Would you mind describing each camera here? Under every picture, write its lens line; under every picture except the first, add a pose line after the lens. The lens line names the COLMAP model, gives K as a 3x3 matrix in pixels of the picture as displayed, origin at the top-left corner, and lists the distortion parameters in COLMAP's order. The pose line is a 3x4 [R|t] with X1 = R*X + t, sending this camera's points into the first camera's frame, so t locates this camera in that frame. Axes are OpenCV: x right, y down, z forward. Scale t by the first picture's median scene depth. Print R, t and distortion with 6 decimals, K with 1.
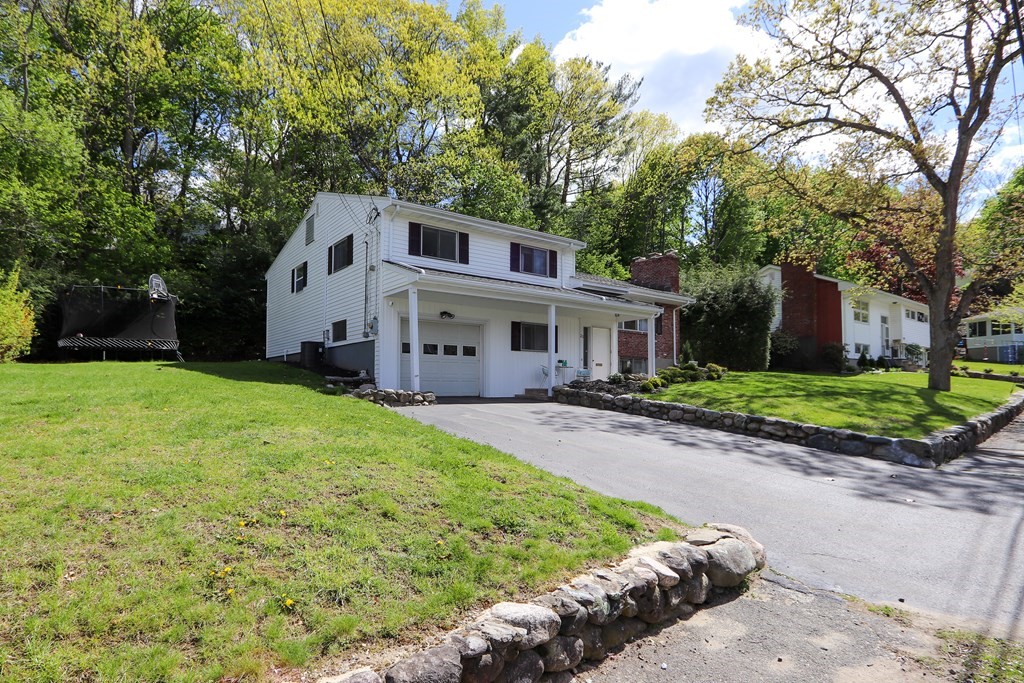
lens RADIAL K [[468.4, 0, 513.1], [0, 468.4, 390.1], [0, 0, 1]] dist [-0.002356, -0.000305]
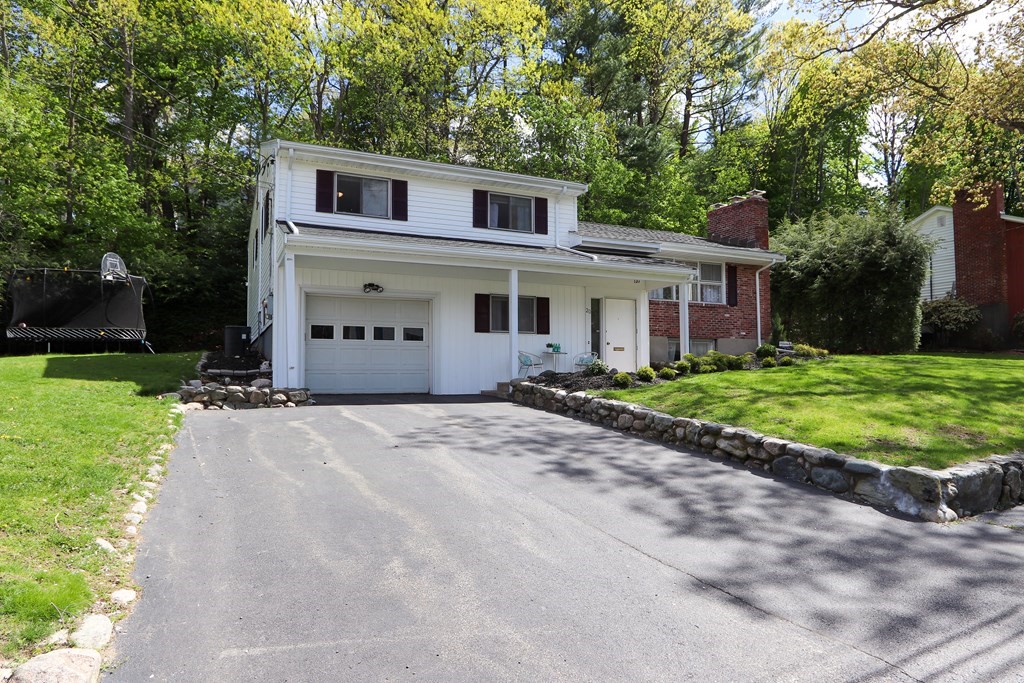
lens RADIAL K [[570.5, 0, 557.4], [0, 570.5, 373.7], [0, 0, 1]] dist [0.001119, 0.000108]
pose [[0.987043, -0.009213, -0.160191, 0.277021], [0.006955, 0.999868, -0.014653, -0.003441], [0.160305, 0.013349, 0.986977, 0.116237]]
